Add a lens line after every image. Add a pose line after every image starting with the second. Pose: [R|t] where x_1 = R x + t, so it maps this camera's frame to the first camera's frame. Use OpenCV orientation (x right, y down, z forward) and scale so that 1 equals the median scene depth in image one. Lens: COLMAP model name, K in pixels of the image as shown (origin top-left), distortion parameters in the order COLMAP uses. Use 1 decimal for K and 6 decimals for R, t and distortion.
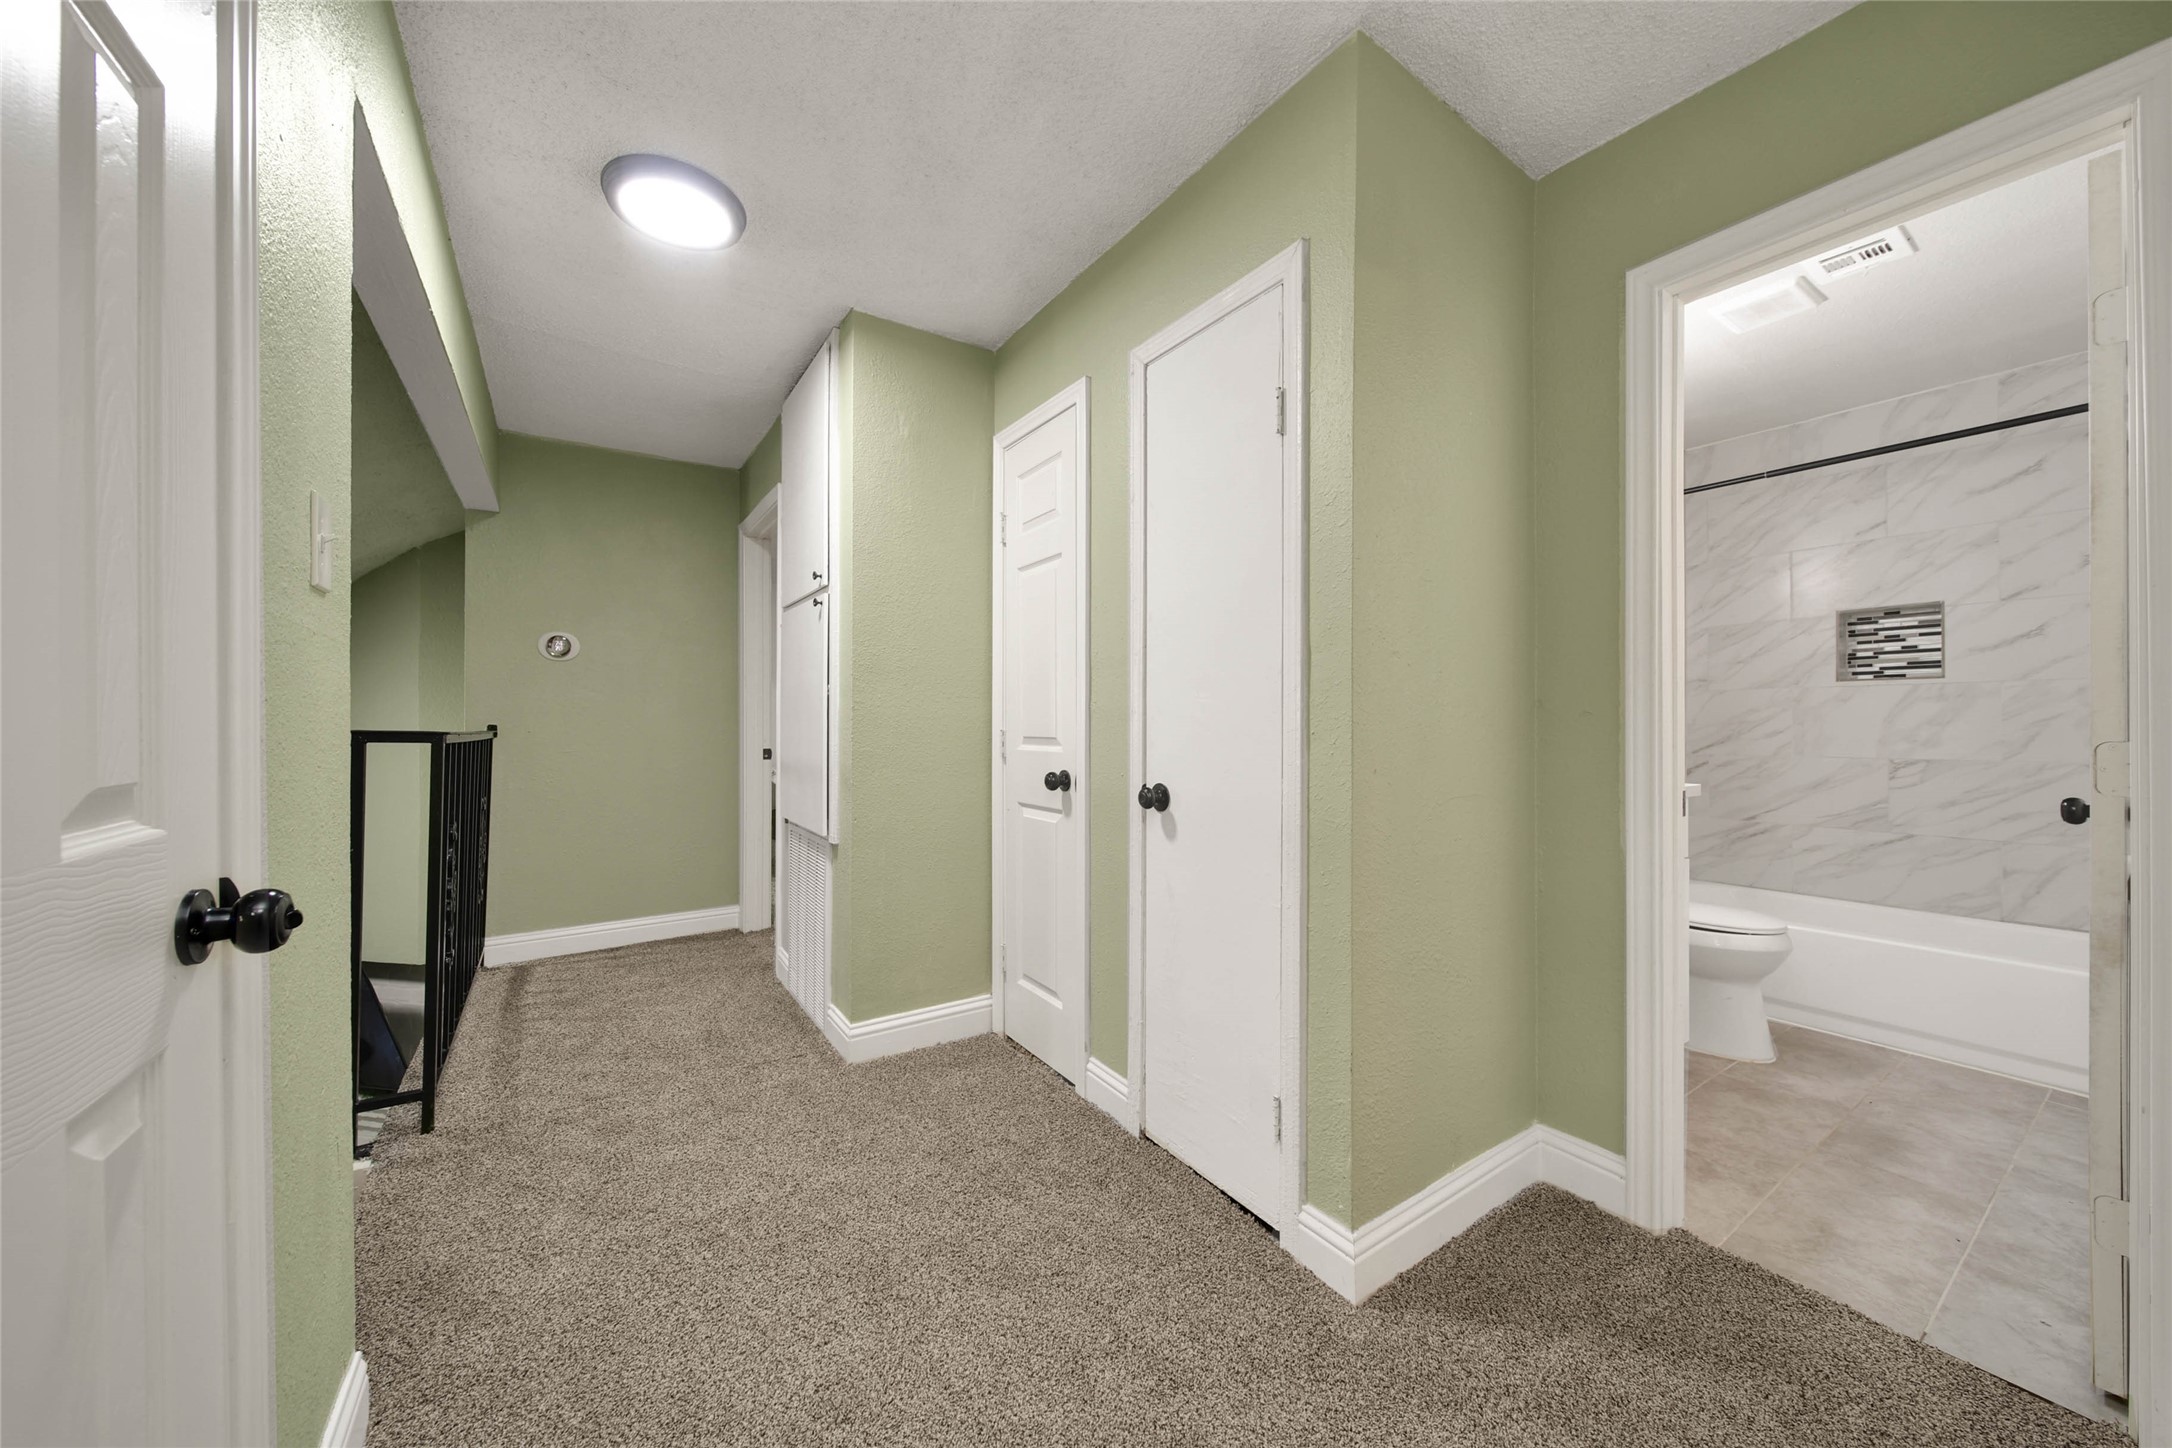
lens RADIAL K [[768.9, 0, 1086.0], [0, 768.9, 724.0], [0, 0, 1]] dist [-0.001178, -0.000324]
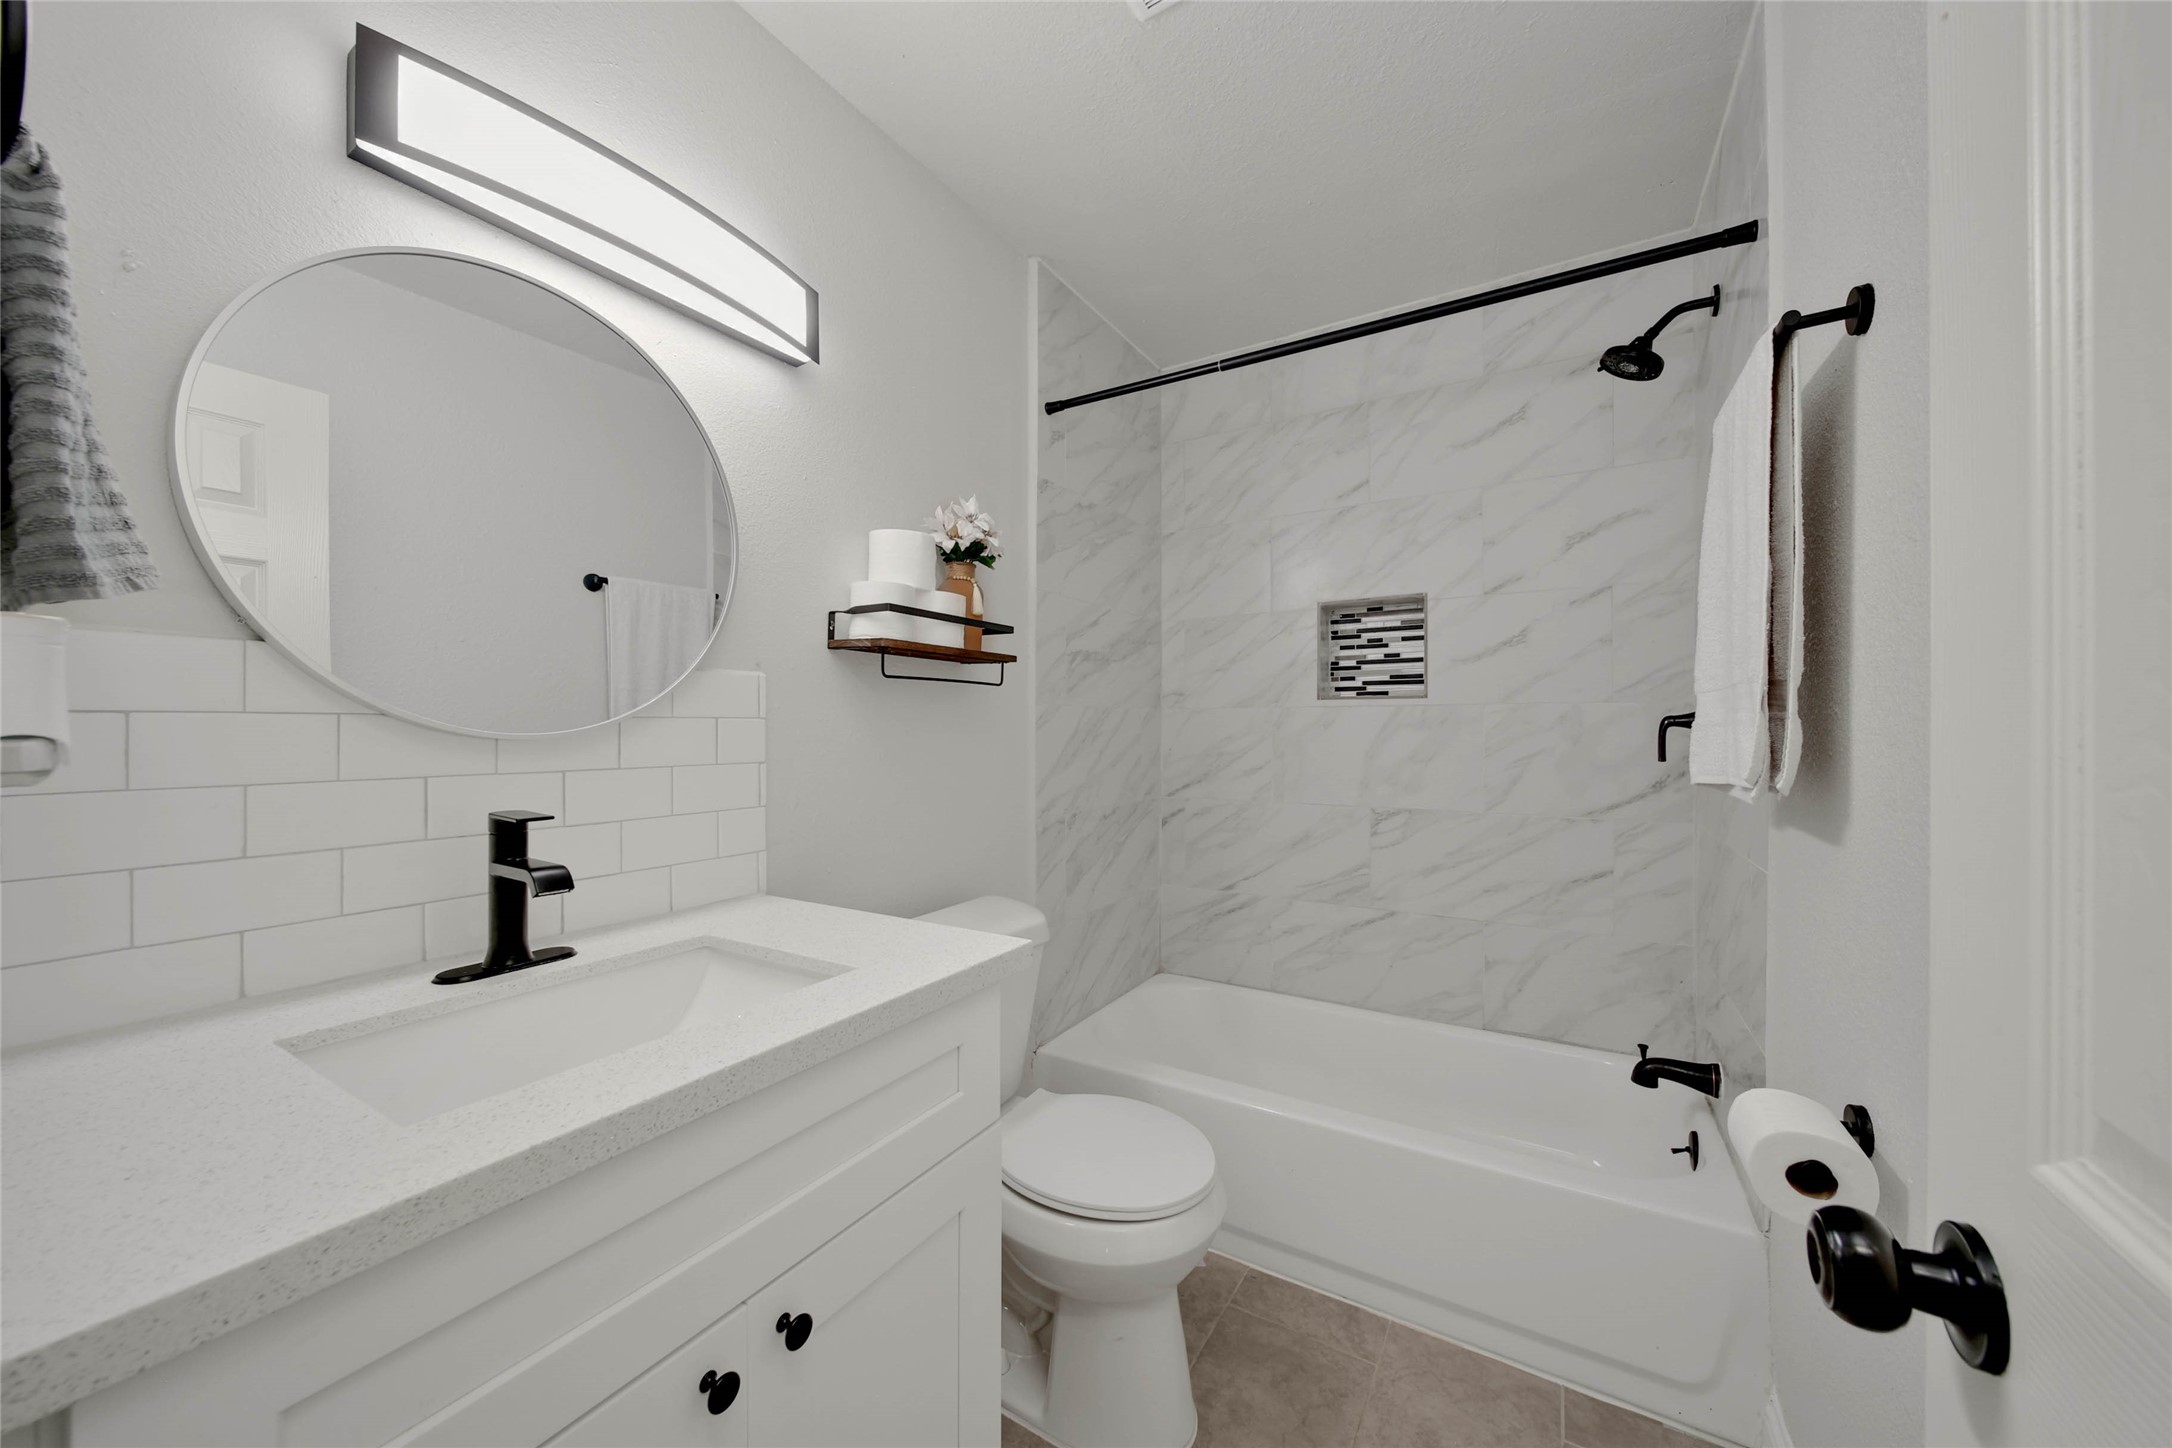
lens RADIAL K [[779.5, 0, 1079.8], [0, 779.5, 734.1], [0, 0, 1]] dist [0.000569, -0.000044]
pose [[0.904828, -0.003357, 0.425763, 0.465750], [0.000041, 0.999970, 0.007797, -0.028911], [-0.425776, -0.007038, 0.904801, 0.434178]]
